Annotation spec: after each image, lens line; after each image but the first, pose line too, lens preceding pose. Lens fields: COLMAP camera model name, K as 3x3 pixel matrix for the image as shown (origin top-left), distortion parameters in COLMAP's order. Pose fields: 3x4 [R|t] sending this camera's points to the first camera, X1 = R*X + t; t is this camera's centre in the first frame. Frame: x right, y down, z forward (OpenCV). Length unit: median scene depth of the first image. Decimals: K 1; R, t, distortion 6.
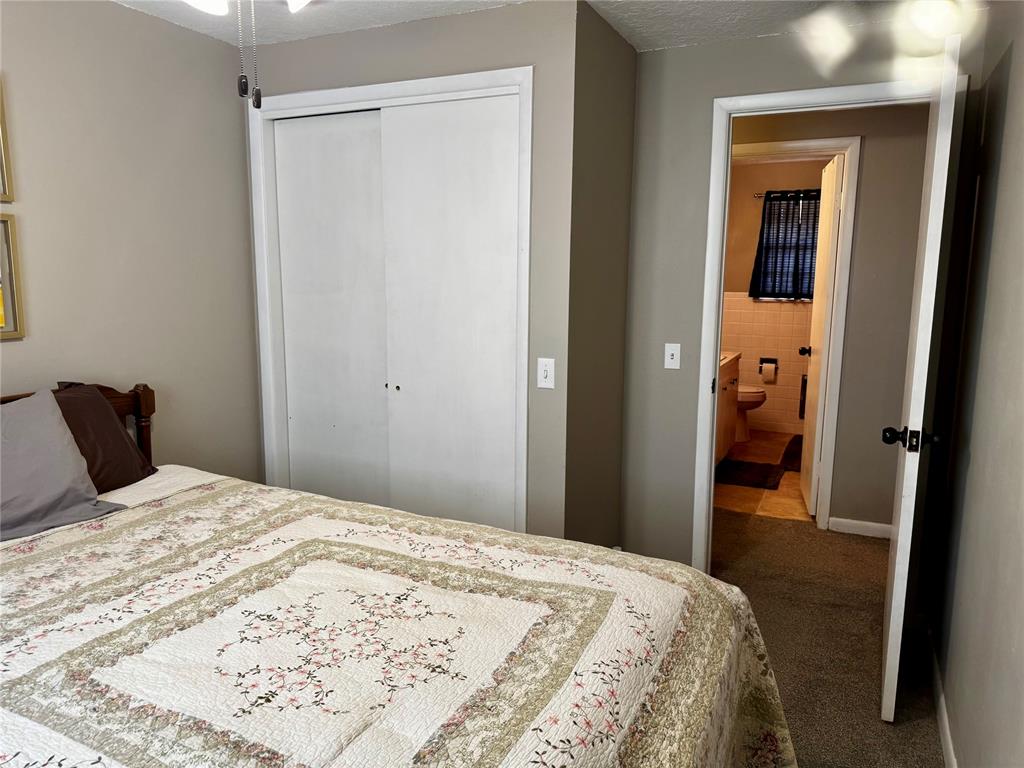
lens RADIAL K [[729.9, 0, 510.0], [0, 729.9, 380.8], [0, 0, 1]] dist [0.058097, -0.026147]
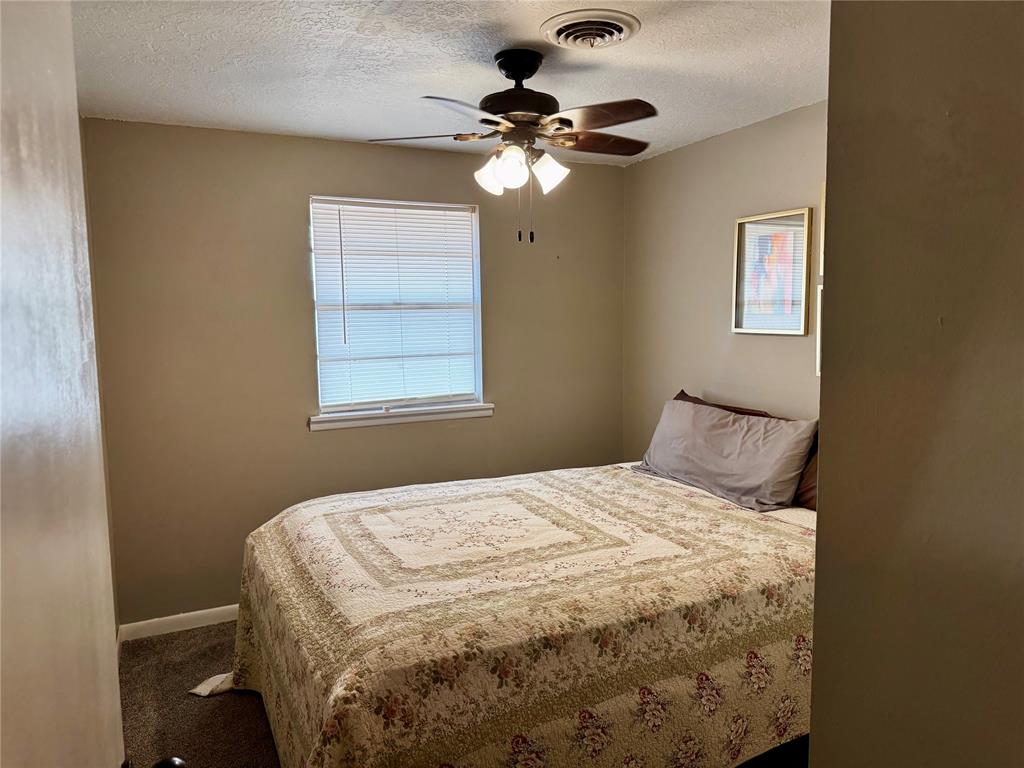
lens RADIAL K [[729.9, 0, 510.1], [0, 729.9, 385.2], [0, 0, 1]] dist [0.058097, -0.026147]
pose [[-0.625793, 0.075121, -0.776364, 0.880664], [-0.110812, 0.976693, 0.183826, -0.278734], [0.772078, 0.201067, -0.602883, 1.693952]]
